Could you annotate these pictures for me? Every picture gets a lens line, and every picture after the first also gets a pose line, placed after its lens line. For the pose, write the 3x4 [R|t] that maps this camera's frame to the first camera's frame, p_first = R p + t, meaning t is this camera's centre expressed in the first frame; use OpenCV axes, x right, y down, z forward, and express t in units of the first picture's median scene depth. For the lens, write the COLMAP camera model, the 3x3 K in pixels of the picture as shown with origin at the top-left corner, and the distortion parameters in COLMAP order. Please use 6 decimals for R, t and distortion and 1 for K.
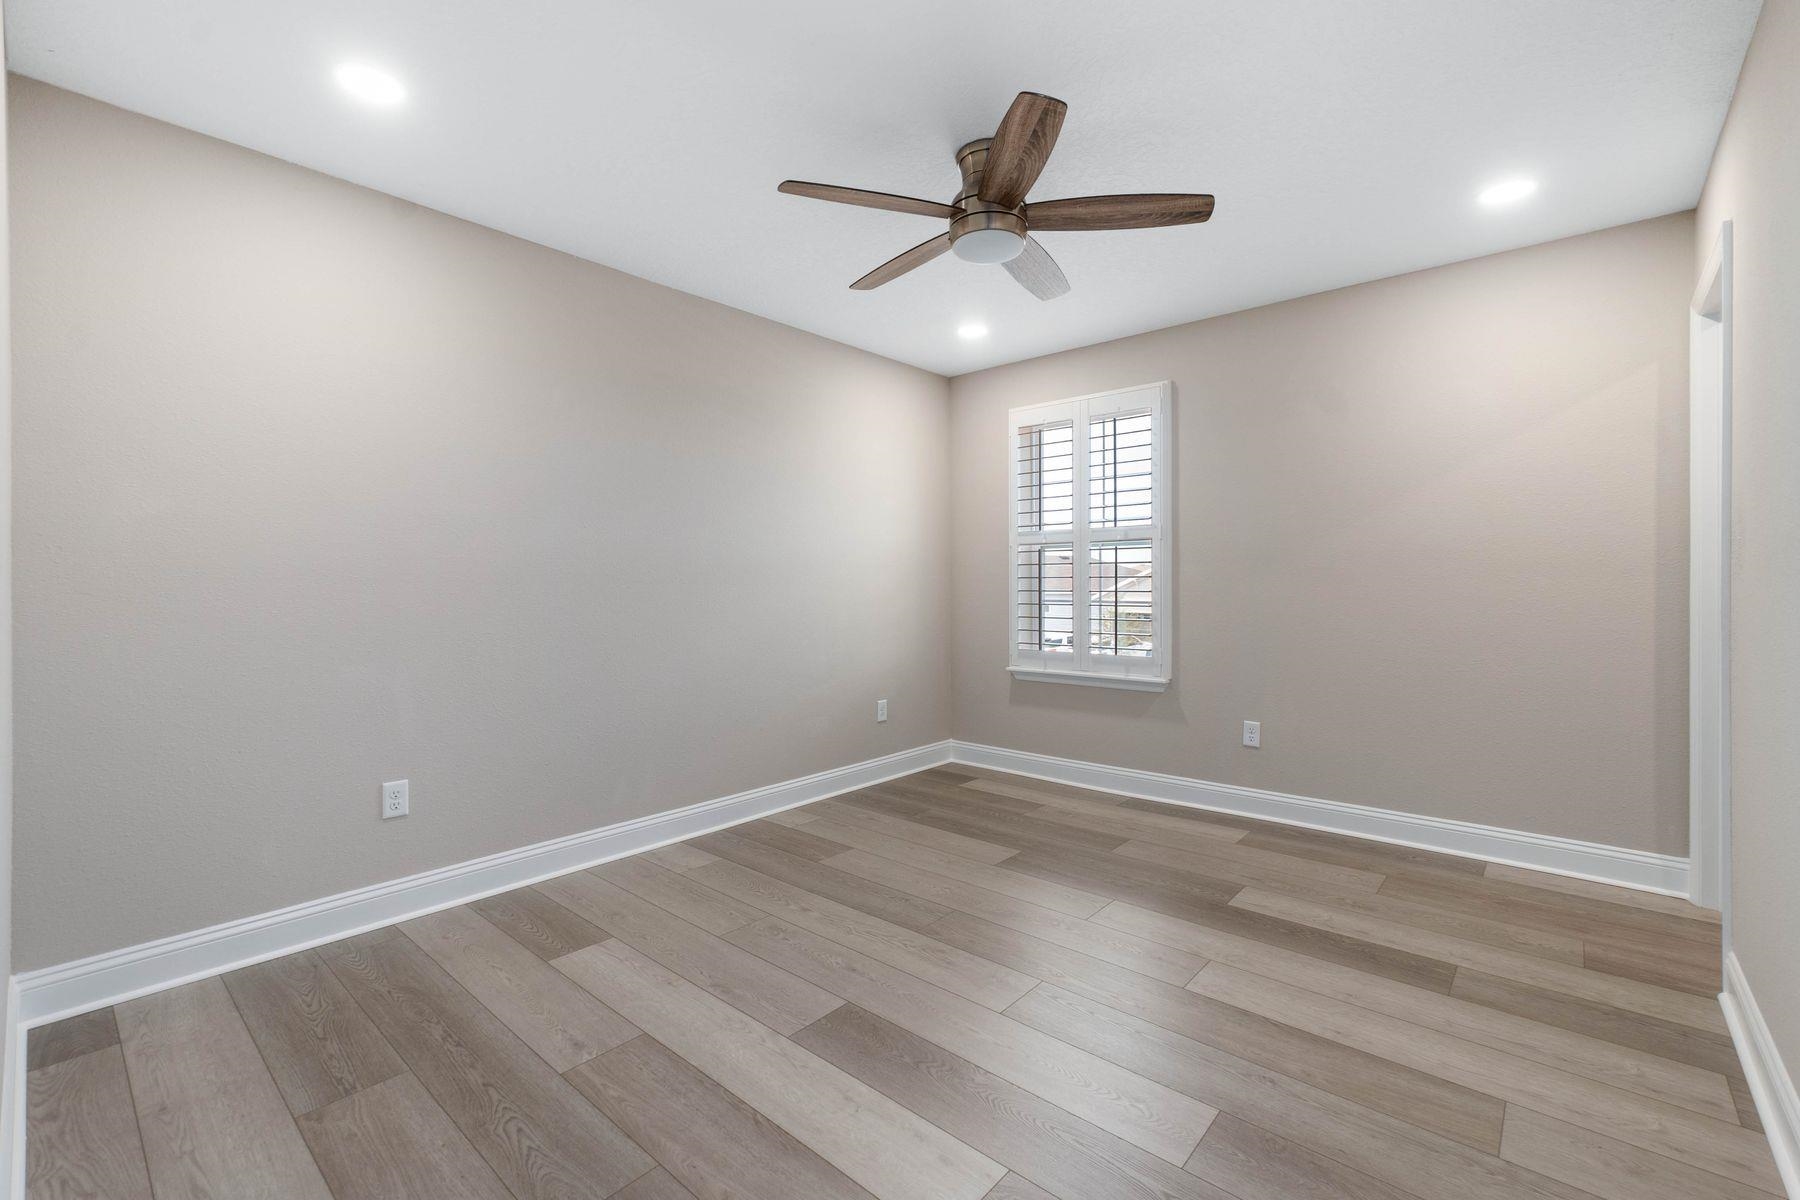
lens RADIAL K [[776.9, 0, 897.6], [0, 776.9, 586.1], [0, 0, 1]] dist [-0.002643, 0.000149]
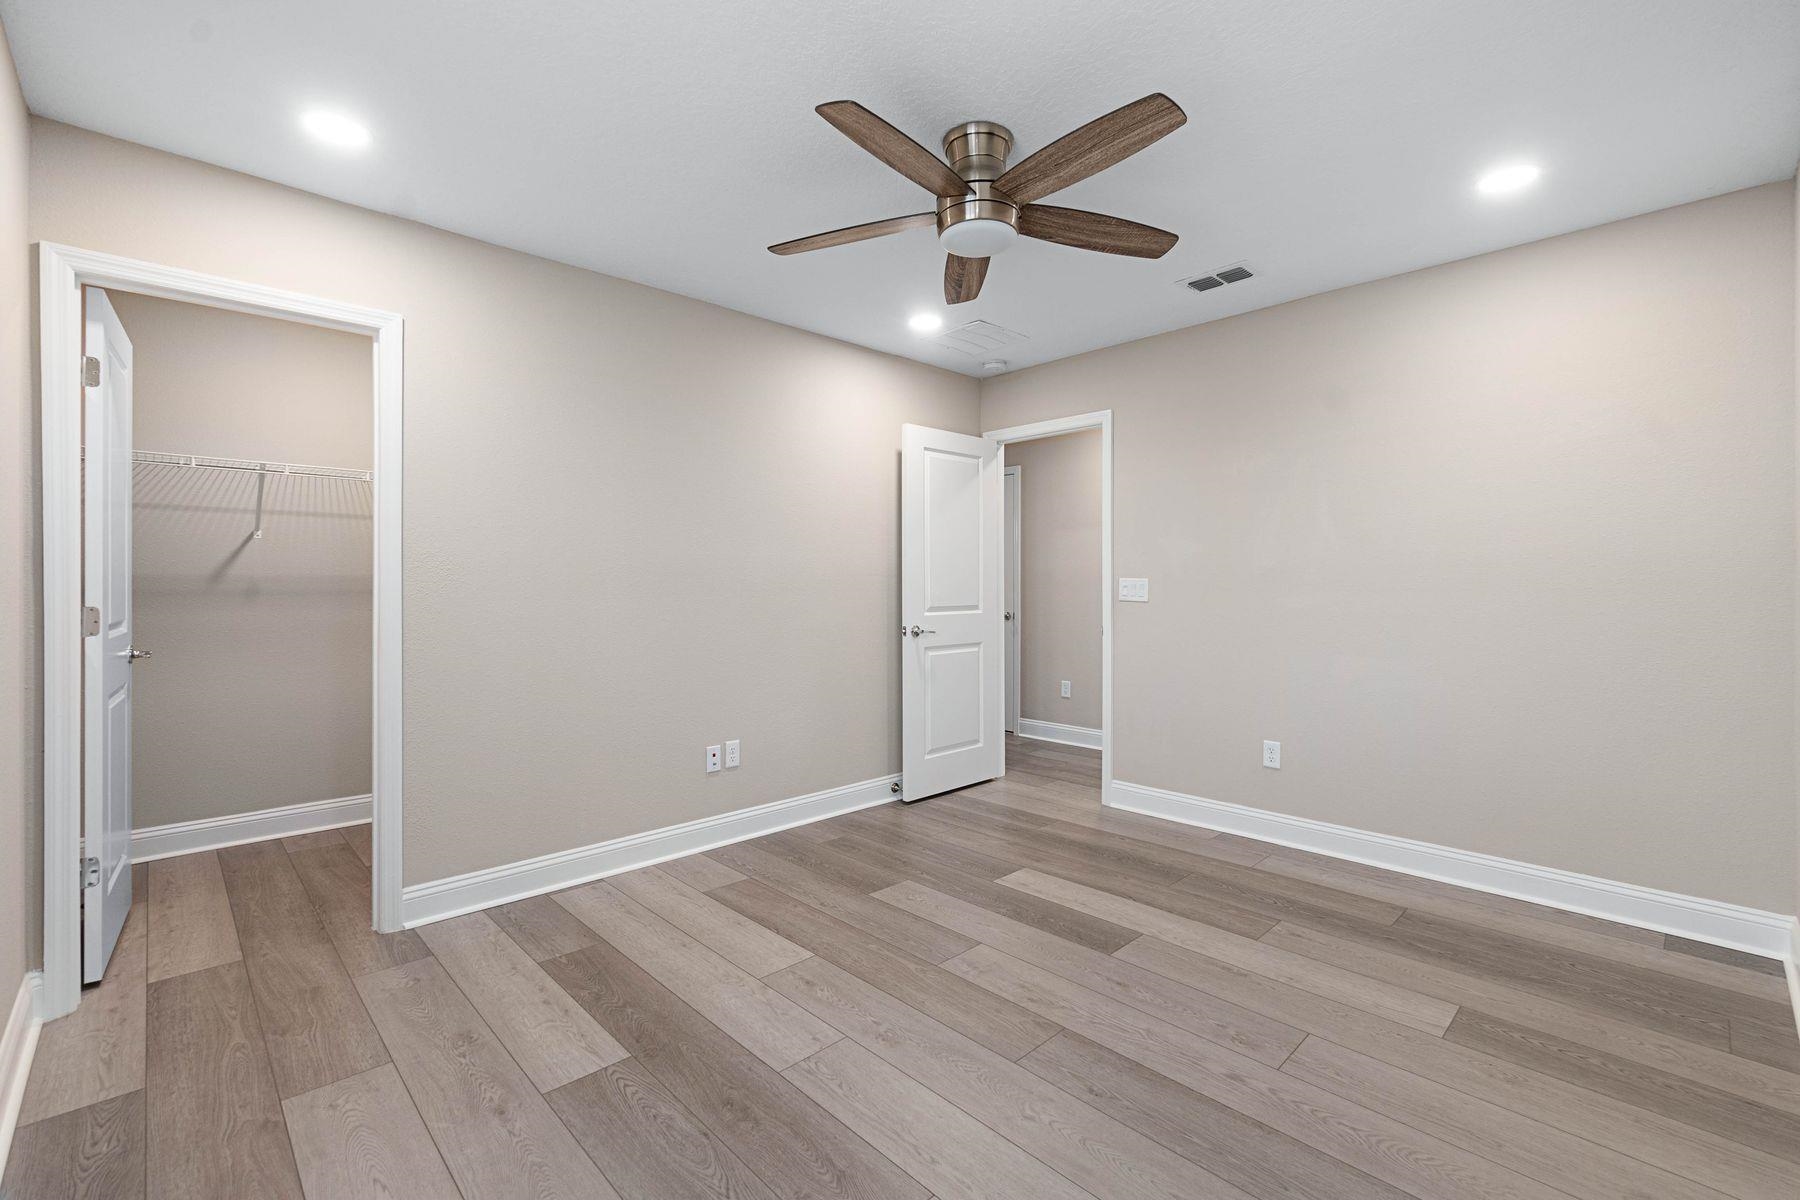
lens RADIAL K [[776.9, 0, 897.6], [0, 776.9, 586.1], [0, 0, 1]] dist [-0.002643, 0.000149]
pose [[-0.996168, 0.004477, 0.087343, 0.141347], [0.004984, 0.999972, 0.005589, -0.029527], [-0.087316, 0.006003, -0.996163, 2.053836]]
